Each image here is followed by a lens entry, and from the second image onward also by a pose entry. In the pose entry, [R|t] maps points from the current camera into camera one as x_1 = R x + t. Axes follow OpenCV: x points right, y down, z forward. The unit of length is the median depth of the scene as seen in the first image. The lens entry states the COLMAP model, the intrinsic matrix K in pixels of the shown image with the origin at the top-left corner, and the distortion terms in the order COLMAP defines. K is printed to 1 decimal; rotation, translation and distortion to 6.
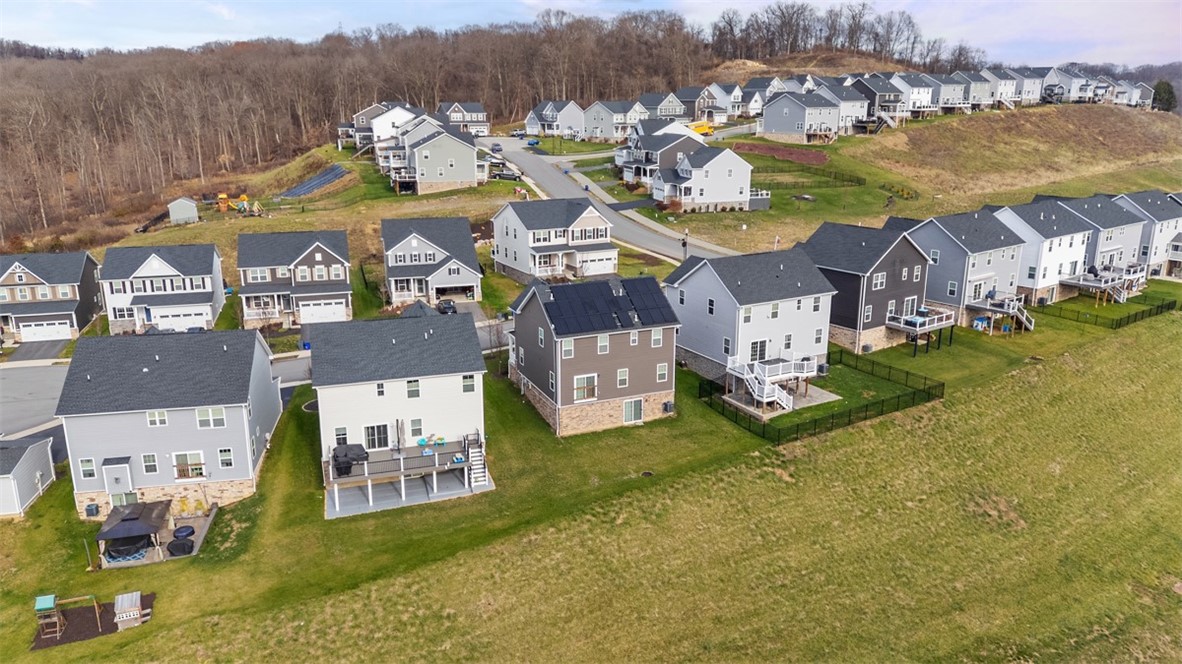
lens RADIAL K [[868.3, 0, 596.7], [0, 868.3, 331.1], [0, 0, 1]] dist [0.042183, -0.000158]
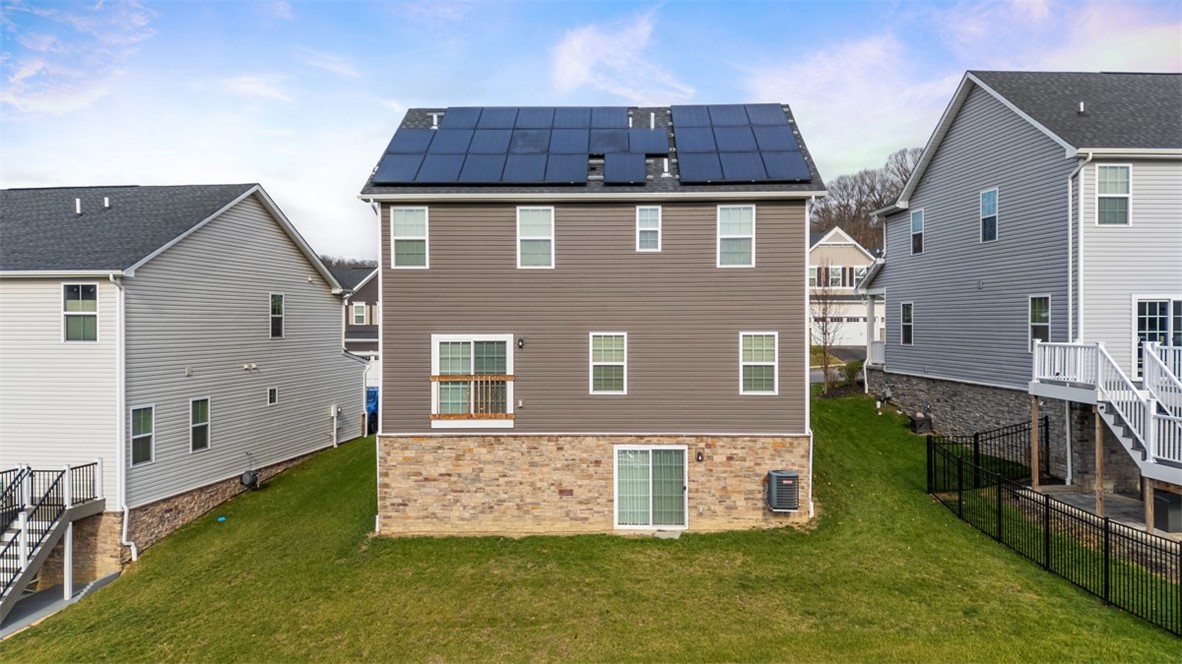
lens RADIAL K [[868.3, 0, 596.7], [0, 868.3, 331.1], [0, 0, 1]] dist [0.042183, -0.000158]
pose [[0.904490, 0.003150, -0.426482, 0.150020], [-0.110444, 0.967592, -0.227086, 0.109390], [0.411946, 0.252500, 0.875525, 0.725768]]
